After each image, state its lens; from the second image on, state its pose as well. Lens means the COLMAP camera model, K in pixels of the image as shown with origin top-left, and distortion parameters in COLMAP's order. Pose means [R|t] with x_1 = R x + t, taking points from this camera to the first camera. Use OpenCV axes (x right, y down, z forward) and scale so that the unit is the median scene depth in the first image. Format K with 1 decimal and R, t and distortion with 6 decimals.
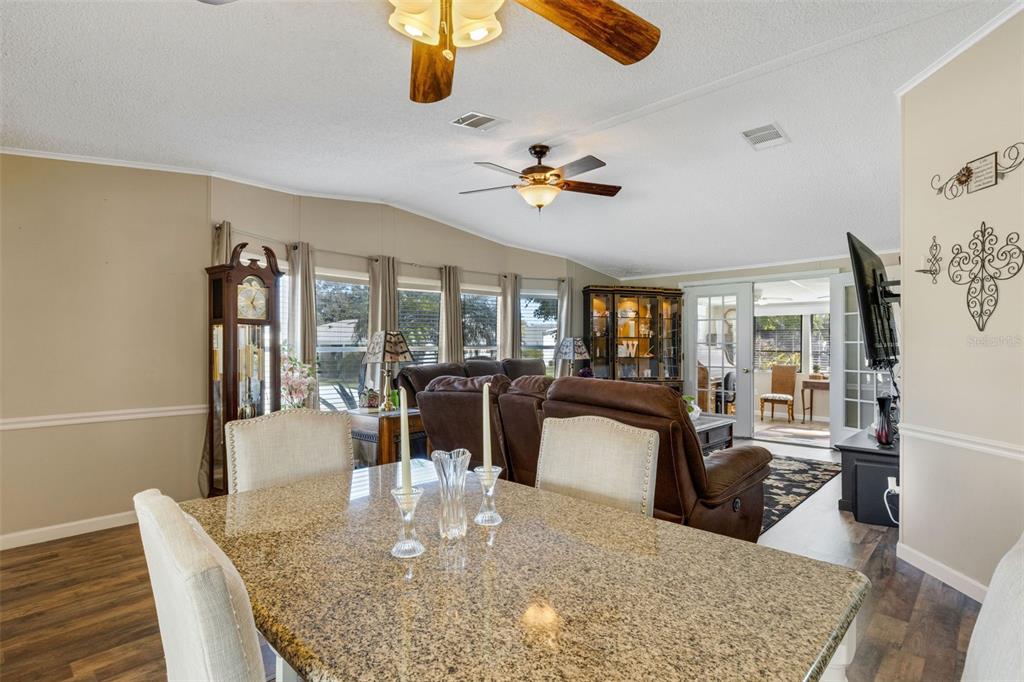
lens RADIAL K [[515.1, 0, 524.4], [0, 515.1, 342.2], [0, 0, 1]] dist [0.001945, 0.000110]
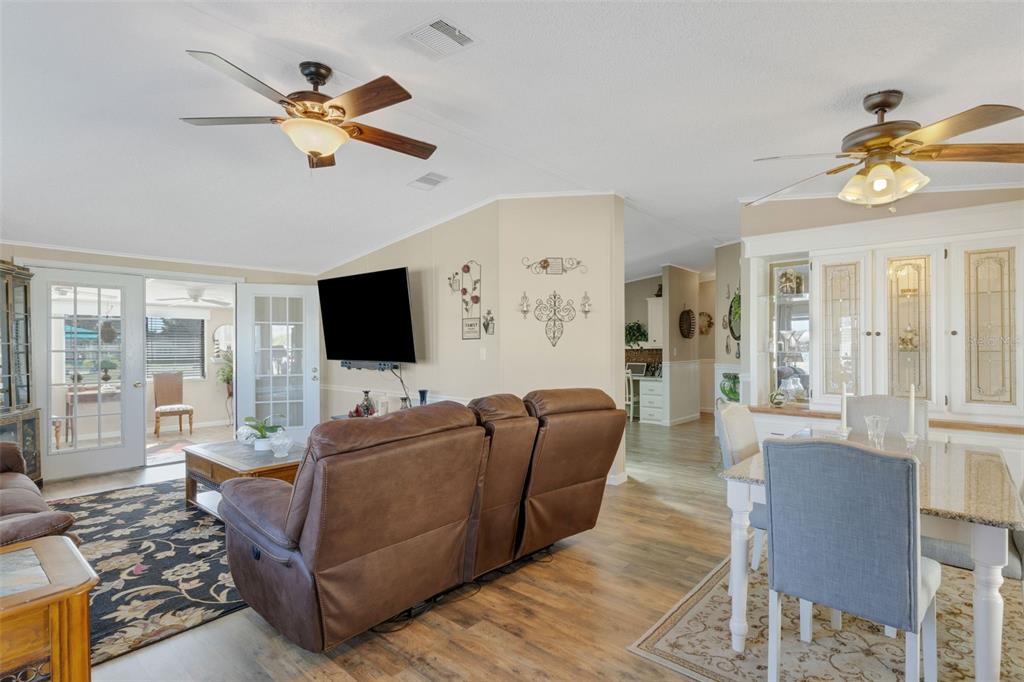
lens RADIAL K [[501.7, 0, 515.0], [0, 501.7, 348.5], [0, 0, 1]] dist [-0.000470, -0.000697]
pose [[-0.021751, -0.006170, 0.999744, -0.354675], [-0.004914, 0.999970, 0.006065, -0.008668], [-0.999751, -0.004781, -0.021780, 0.414262]]
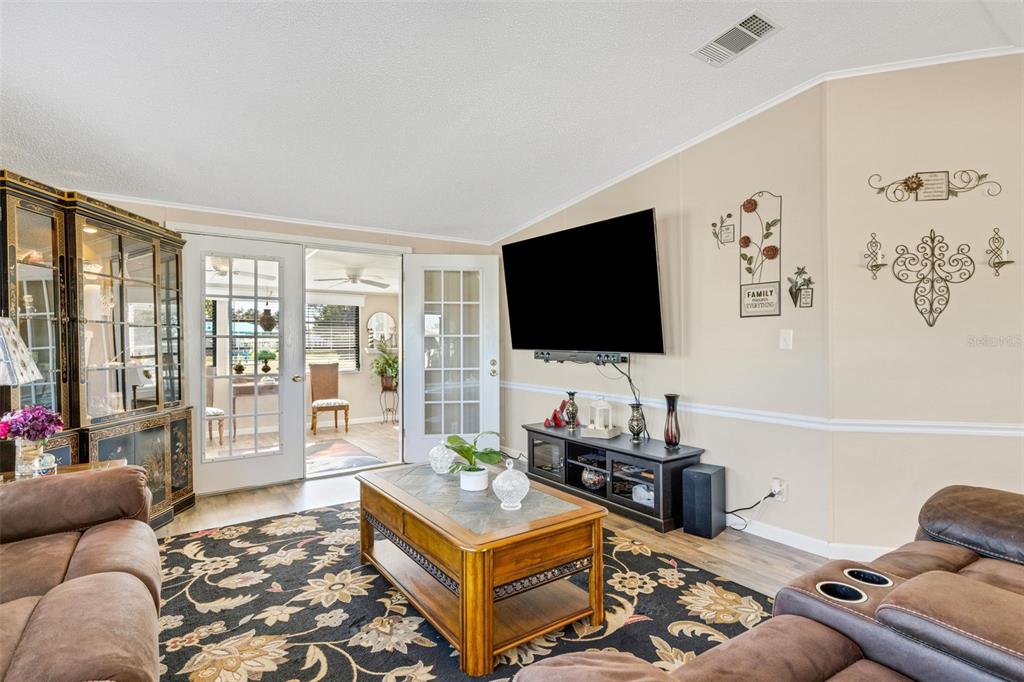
lens RADIAL K [[507.2, 0, 512.0], [0, 507.2, 341.0], [0, 0, 1]] dist [0.002316, -0.000302]
pose [[0.215026, -0.004174, 0.976599, -0.136562], [-0.004330, 0.999977, 0.005228, 0.002931], [-0.976599, -0.005352, 0.215003, 0.575857]]
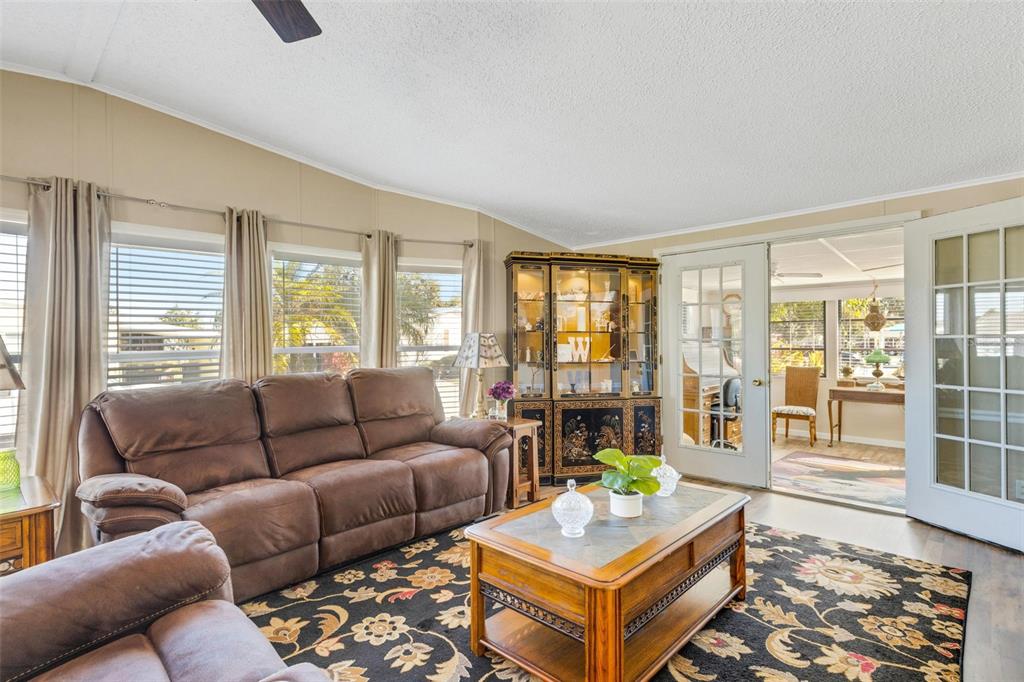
lens RADIAL K [[501.9, 0, 515.8], [0, 501.9, 340.3], [0, 0, 1]] dist [-0.000566, -0.000088]
pose [[0.999827, -0.009333, -0.016096, 0.138137], [0.009374, 0.999953, 0.002424, -0.000879], [0.016073, -0.002574, 0.999868, 0.366741]]
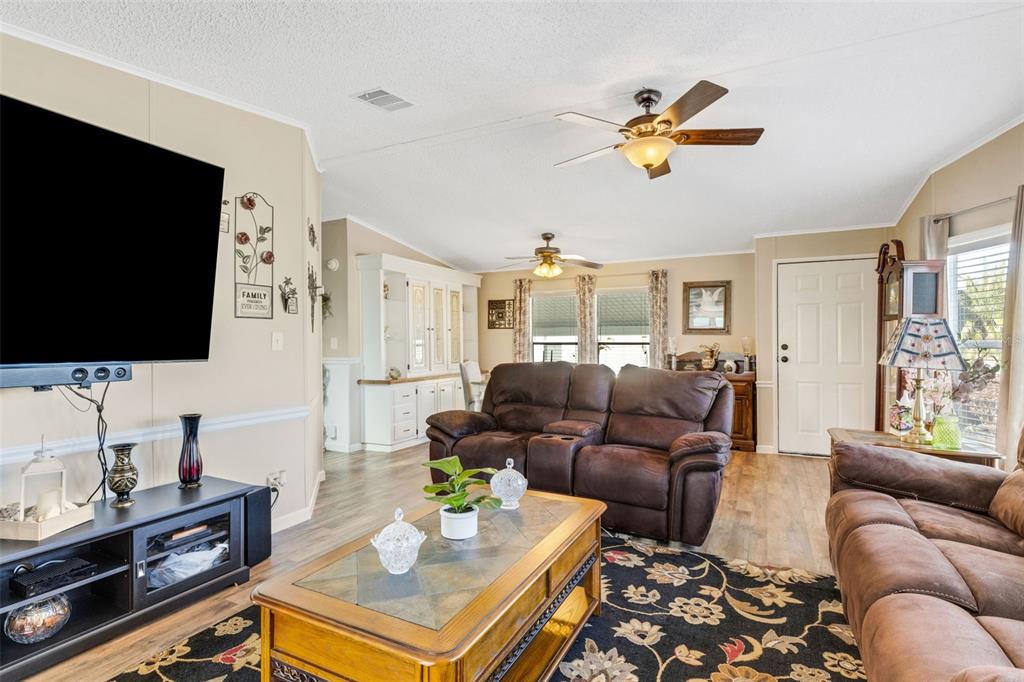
lens RADIAL K [[501.9, 0, 515.8], [0, 501.9, 340.3], [0, 0, 1]] dist [-0.000566, -0.000088]
pose [[-0.963693, 0.001600, -0.267009, 0.241287], [0.004230, 0.999948, -0.009273, 0.007030], [0.266981, -0.010066, -0.963649, 0.939362]]
